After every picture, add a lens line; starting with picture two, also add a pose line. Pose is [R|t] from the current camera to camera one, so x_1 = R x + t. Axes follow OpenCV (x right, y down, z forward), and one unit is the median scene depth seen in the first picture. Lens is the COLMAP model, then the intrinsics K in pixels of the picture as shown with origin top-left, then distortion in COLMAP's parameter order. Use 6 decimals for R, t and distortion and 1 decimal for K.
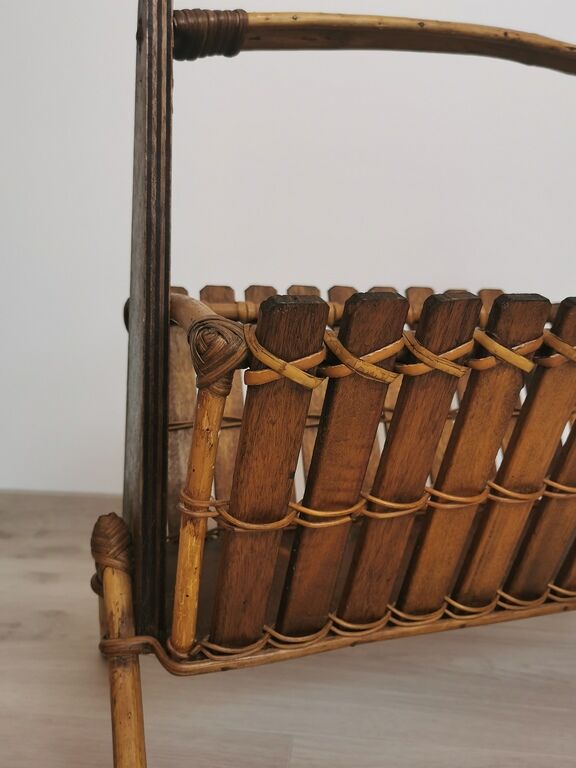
lens RADIAL K [[717.4, 0, 283.2], [0, 717.4, 385.0], [0, 0, 1]] dist [0.026132, -0.030116]
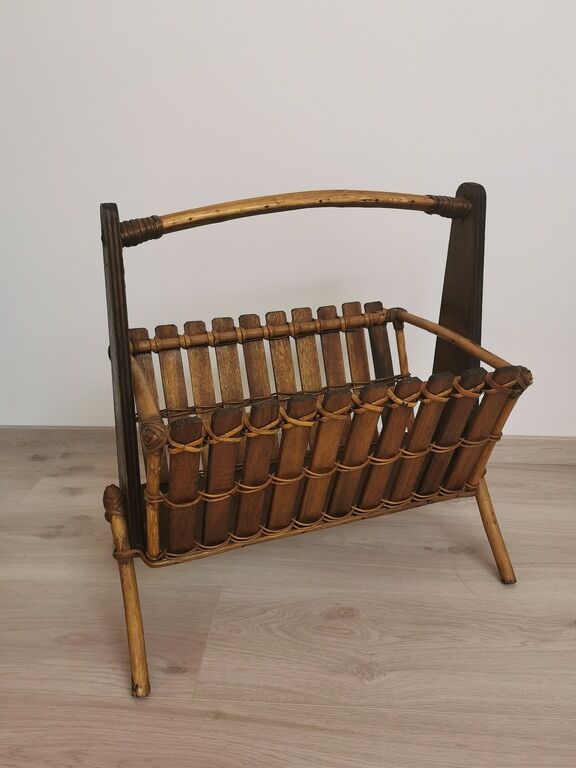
lens RADIAL K [[709.2, 0, 281.5], [0, 709.2, 384.8], [0, 0, 1]] dist [0.042846, -0.025455]
pose [[0.999034, -0.043924, 0.001518, 0.232959], [0.042506, 0.974412, 0.220716, -0.520715], [-0.011174, -0.220438, 0.975337, -0.838841]]
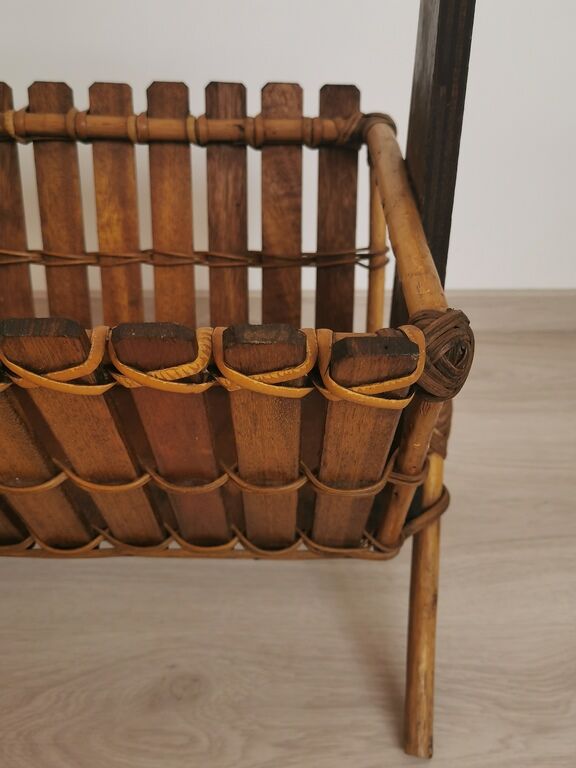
lens RADIAL K [[717.4, 0, 283.2], [0, 717.4, 385.0], [0, 0, 1]] dist [0.026132, -0.030116]
pose [[0.991682, -0.093011, 0.088968, 0.501284], [0.035557, 0.862300, 0.505148, -0.378055], [-0.123701, -0.497783, 0.858435, 0.332536]]
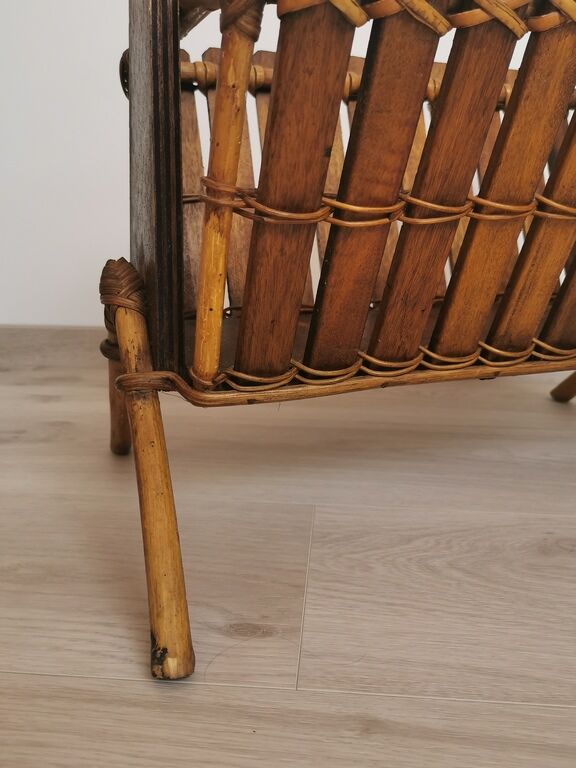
lens RADIAL K [[717.4, 0, 283.2], [0, 717.4, 385.0], [0, 0, 1]] dist [0.026132, -0.030116]
pose [[0.999749, -0.016570, 0.015071, -0.052598], [0.014565, 0.992104, 0.124571, 0.256402], [-0.017016, -0.124320, 0.992096, 0.070407]]
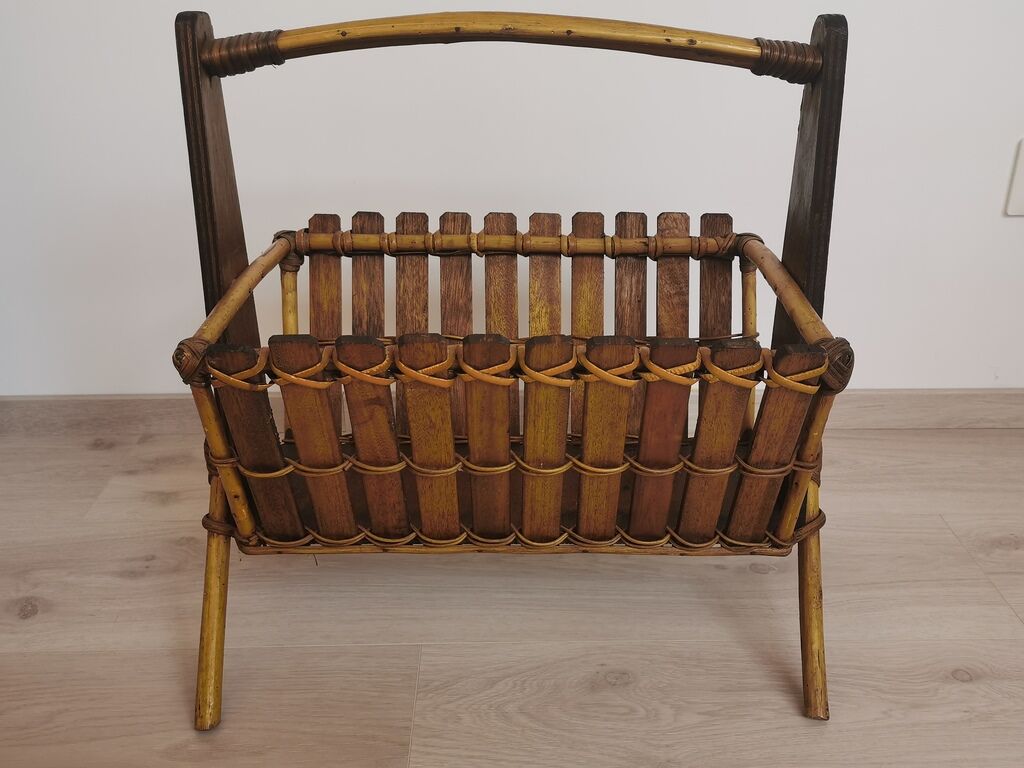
lens RADIAL K [[945.5, 0, 512.0], [0, 945.5, 384.0], [0, 0, 1]] dist [0.042846, -0.025455]
pose [[0.992438, -0.073171, 0.098552, 0.049505], [0.039698, 0.951082, 0.306376, -0.506942], [-0.116148, -0.300147, 0.946795, -0.474684]]
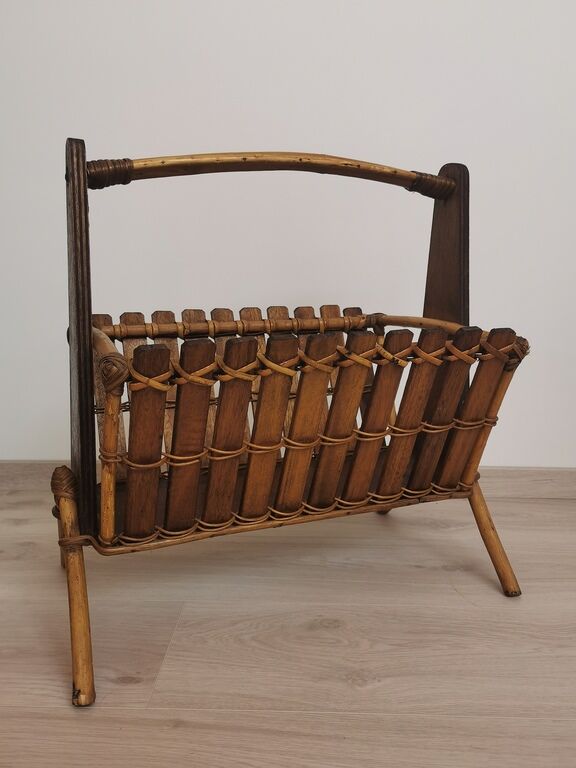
lens RADIAL K [[709.2, 0, 281.5], [0, 709.2, 384.8], [0, 0, 1]] dist [0.042846, -0.025455]
pose [[0.997862, -0.032704, 0.056578, 0.189673], [0.030356, 0.998662, 0.041869, -0.064257], [-0.057871, -0.040062, 0.997520, -0.705939]]
